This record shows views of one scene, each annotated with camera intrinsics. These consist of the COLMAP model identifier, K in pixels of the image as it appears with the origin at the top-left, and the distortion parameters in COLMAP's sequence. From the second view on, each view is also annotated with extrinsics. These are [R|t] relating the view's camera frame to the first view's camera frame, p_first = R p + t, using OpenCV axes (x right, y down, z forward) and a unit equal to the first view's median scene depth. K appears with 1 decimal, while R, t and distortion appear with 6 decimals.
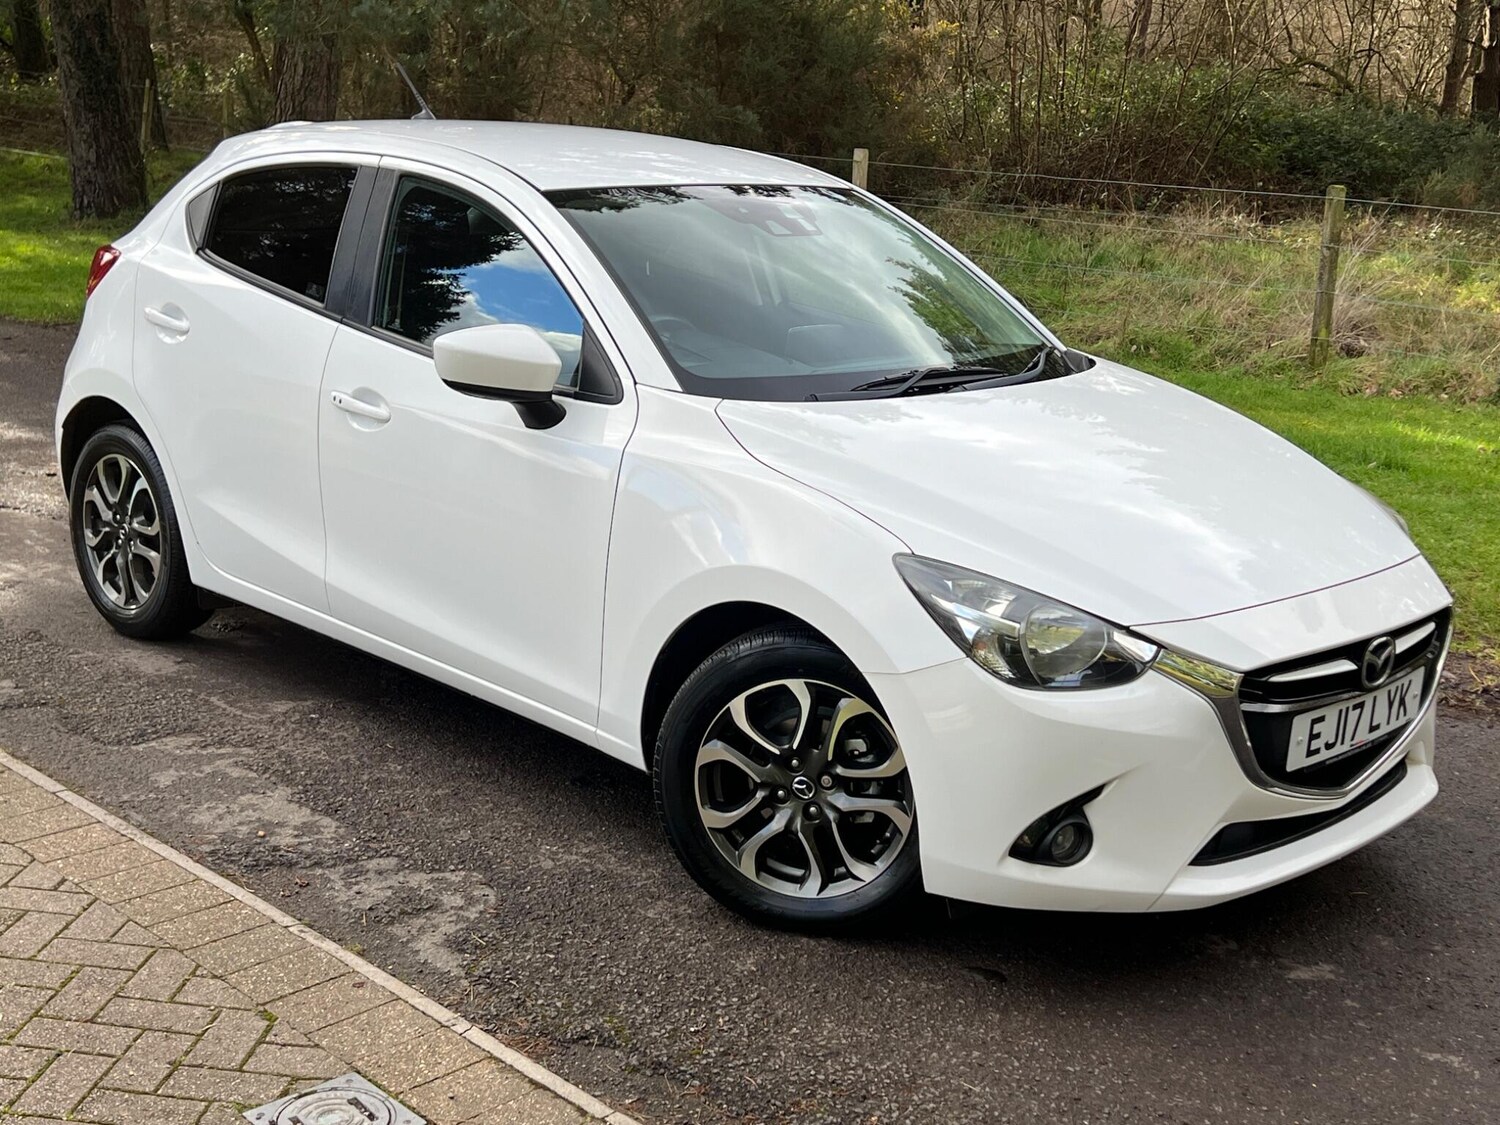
lens RADIAL K [[2106.9, 0, 764.8], [0, 2106.9, 540.2], [0, 0, 1]] dist [0.188733, -0.584267]
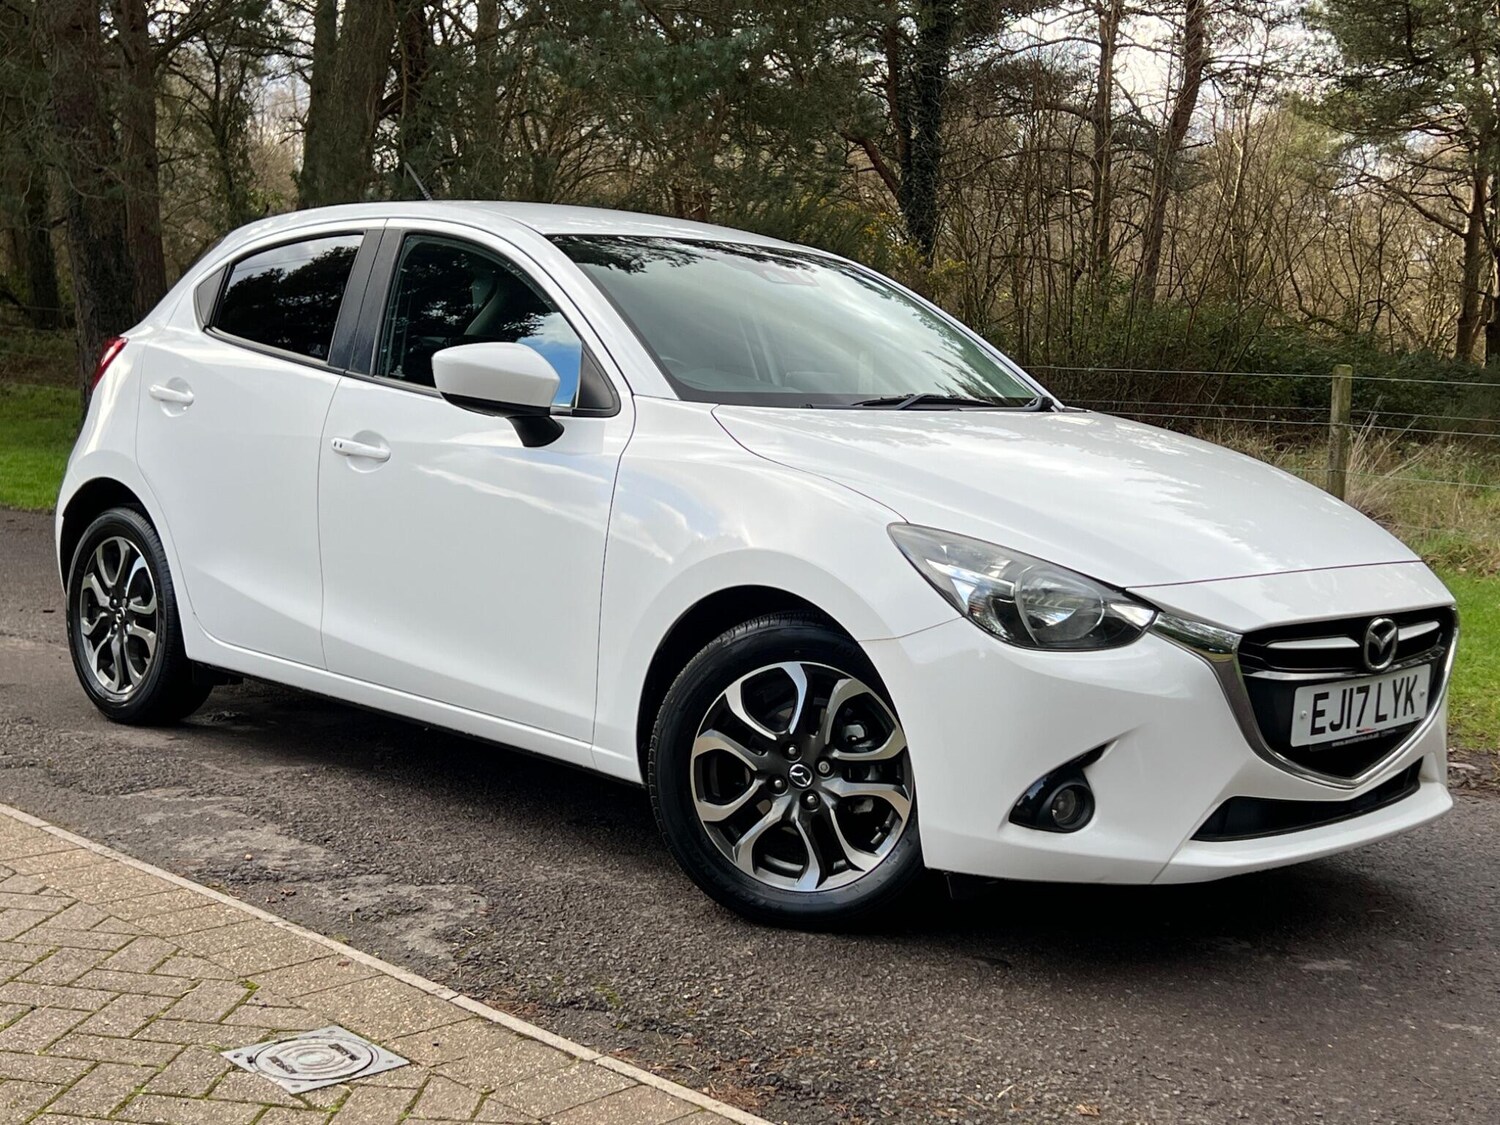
lens RADIAL K [[2160.9, 0, 764.0], [0, 2160.9, 519.3], [0, 0, 1]] dist [0.198877, -0.605977]
pose [[0.999953, -0.006229, -0.007449, 0.009388], [0.005049, 0.988821, -0.149020, 0.148961], [0.008294, 0.148975, 0.988806, -0.014708]]
